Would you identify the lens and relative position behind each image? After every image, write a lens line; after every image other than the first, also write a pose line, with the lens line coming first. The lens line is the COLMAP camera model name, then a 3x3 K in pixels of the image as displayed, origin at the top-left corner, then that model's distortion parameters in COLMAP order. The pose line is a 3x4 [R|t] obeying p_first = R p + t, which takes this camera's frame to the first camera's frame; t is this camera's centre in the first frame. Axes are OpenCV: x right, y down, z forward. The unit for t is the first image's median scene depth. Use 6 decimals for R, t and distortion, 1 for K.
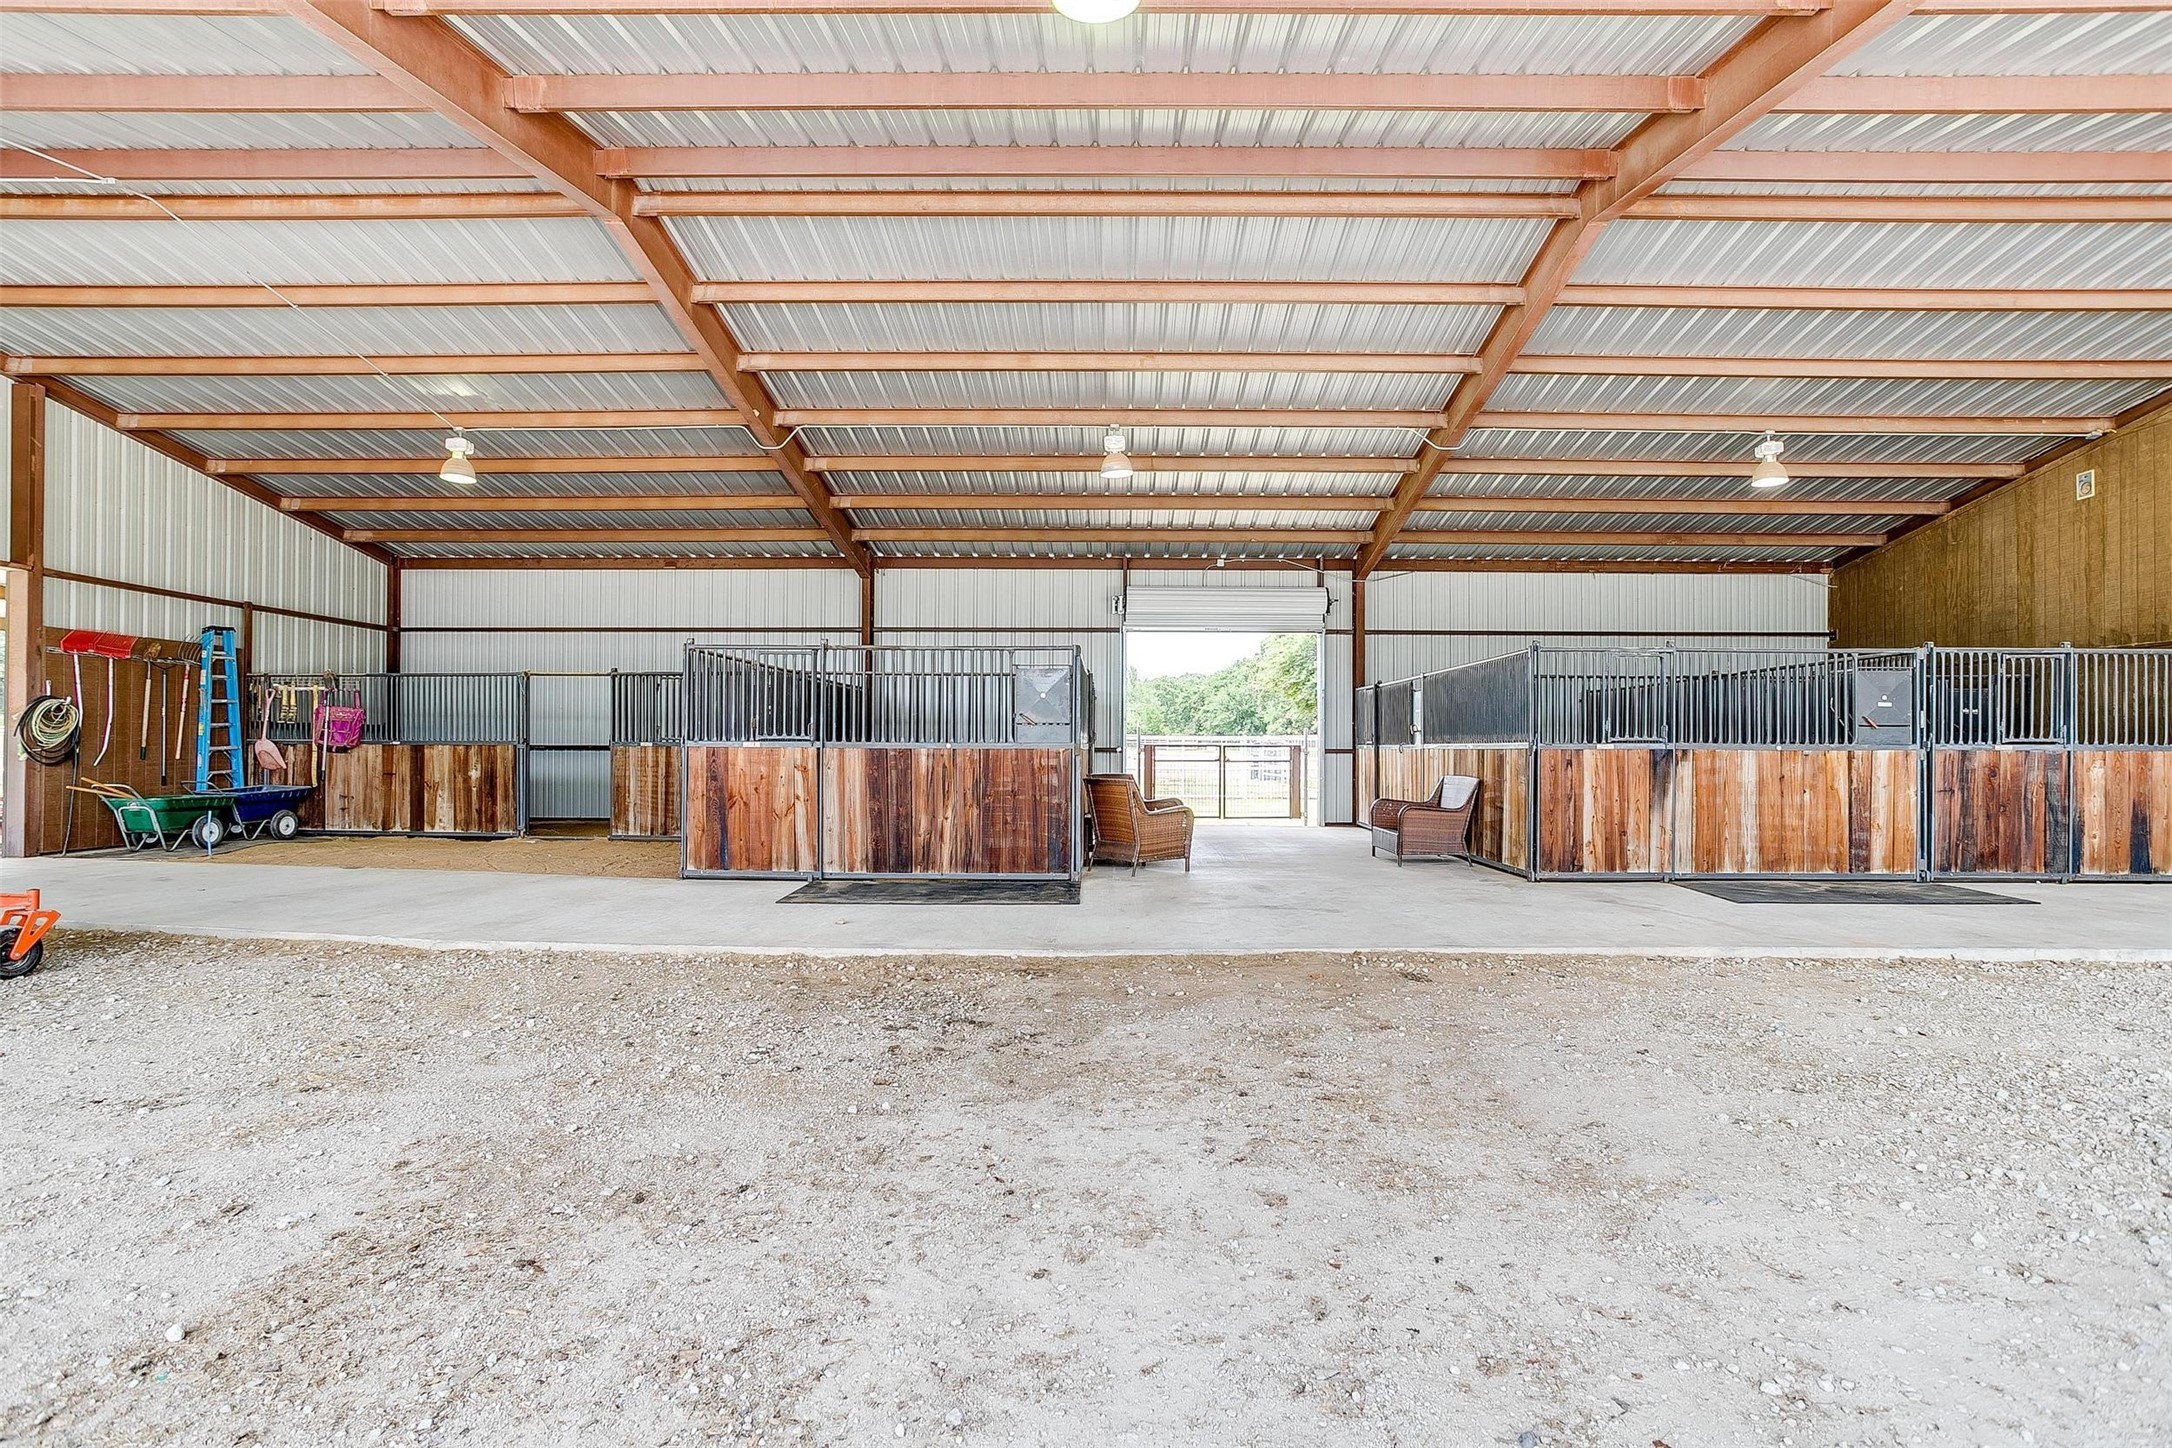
lens RADIAL K [[1039.3, 0, 1088.8], [0, 1039.3, 737.7], [0, 0, 1]] dist [-0.014067, 0.004398]
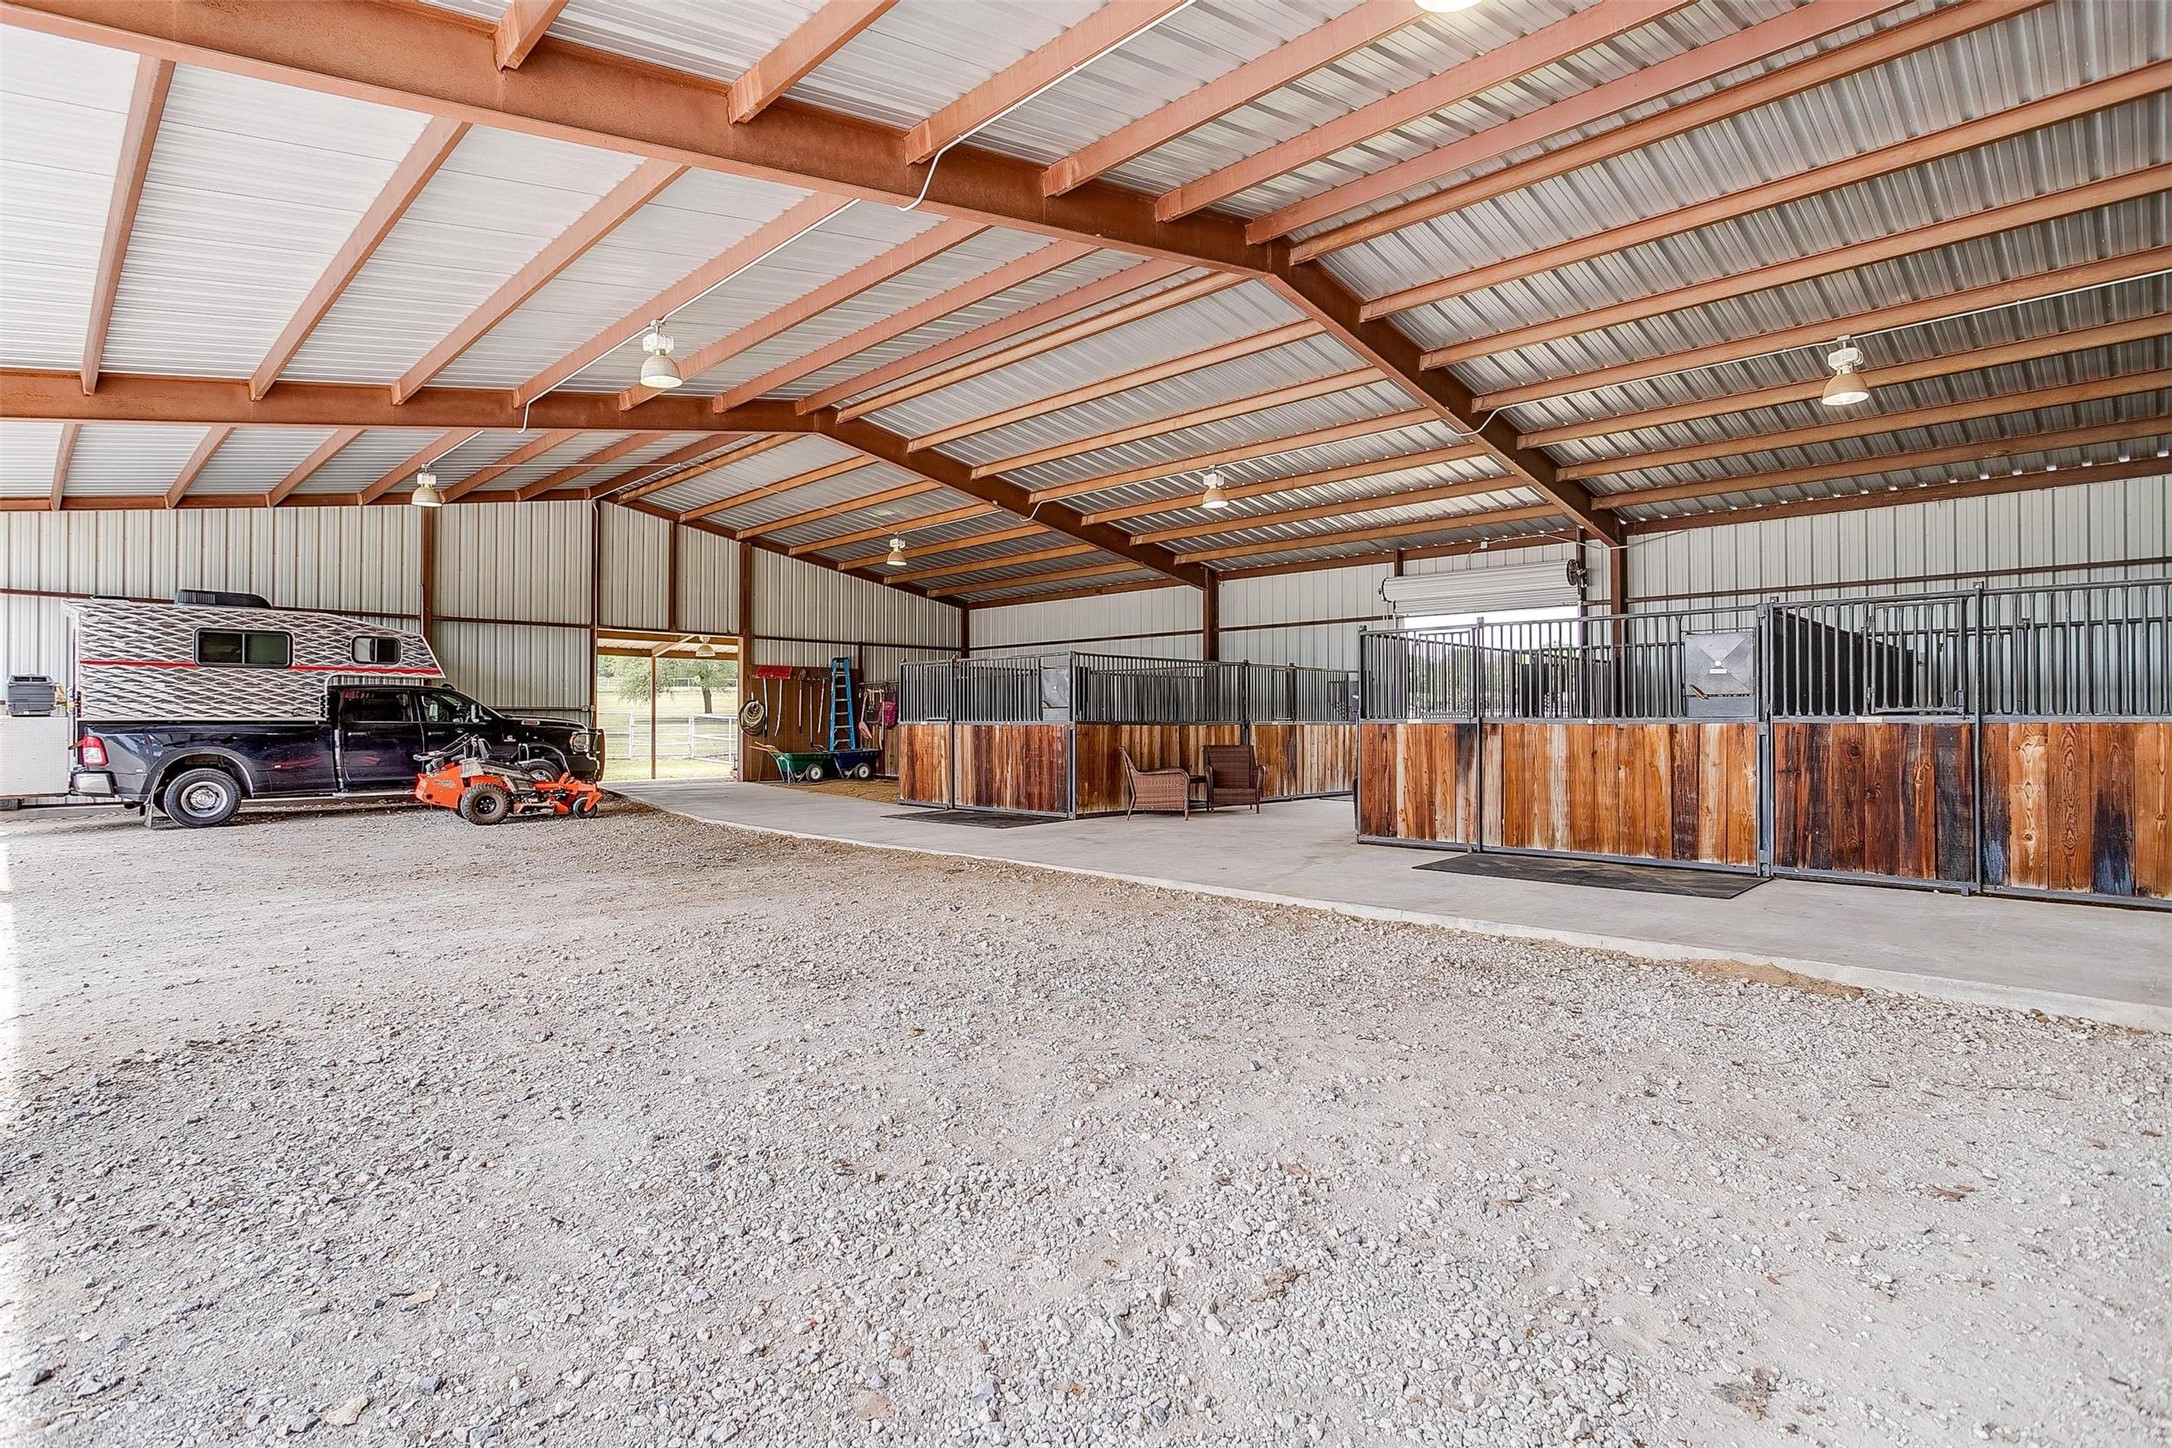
lens RADIAL K [[1039.3, 0, 1088.9], [0, 1039.3, 722.7], [0, 0, 1]] dist [-0.014067, 0.004398]
pose [[0.733041, -0.004502, -0.680169, 0.960980], [0.005805, 0.999983, -0.000362, 0.008397], [0.680160, -0.003683, 0.733055, -0.012237]]
